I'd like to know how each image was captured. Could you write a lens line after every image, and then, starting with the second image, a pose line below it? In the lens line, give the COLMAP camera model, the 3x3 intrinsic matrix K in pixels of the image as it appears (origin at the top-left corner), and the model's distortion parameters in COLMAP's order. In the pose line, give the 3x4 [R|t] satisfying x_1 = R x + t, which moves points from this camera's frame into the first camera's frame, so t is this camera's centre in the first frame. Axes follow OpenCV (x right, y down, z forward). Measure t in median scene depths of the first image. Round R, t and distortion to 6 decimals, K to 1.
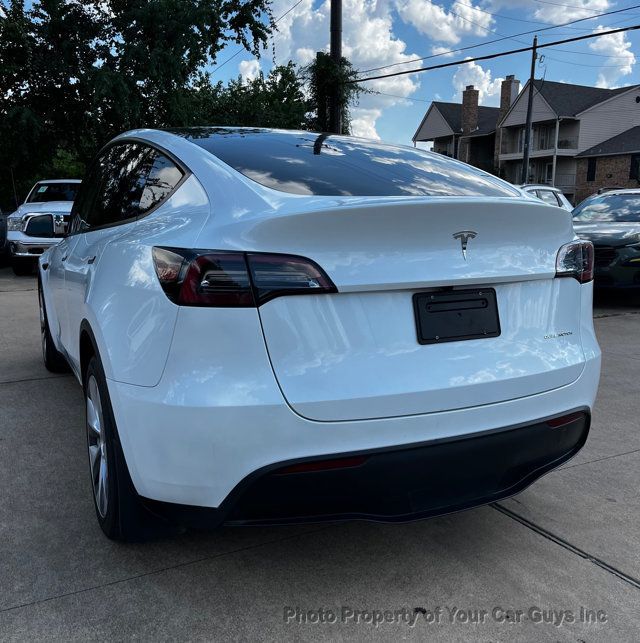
lens RADIAL K [[635.1, 0, 316.9], [0, 635.1, 334.8], [0, 0, 1]] dist [0.018994, 0.000000]
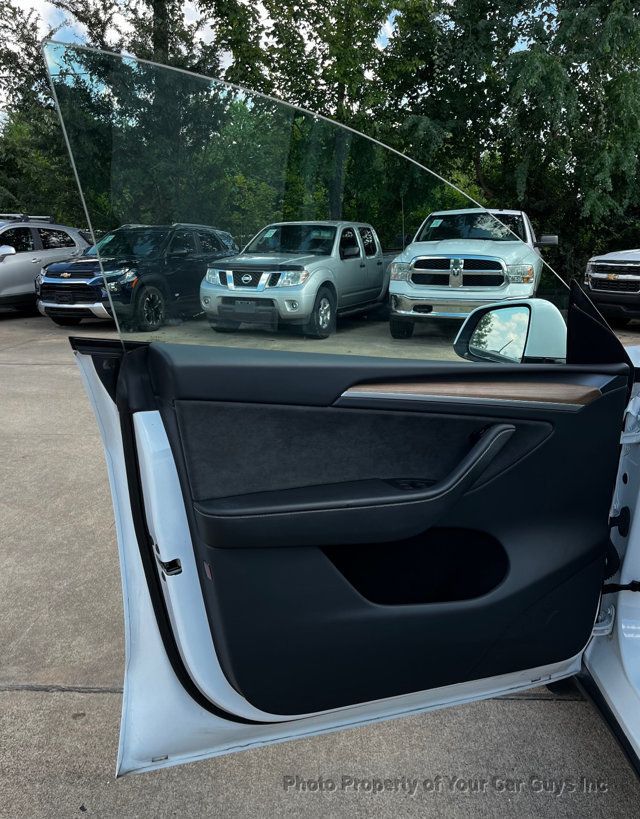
lens RADIAL K [[710.3, 0, 347.5], [0, 710.3, 424.1], [0, 0, 1]] dist [0.068649, -0.096217]
pose [[0.888908, 0.119168, -0.442315, -0.101149], [-0.096226, 0.992602, 0.074043, -0.037445], [0.447866, -0.023256, 0.893798, 0.160894]]
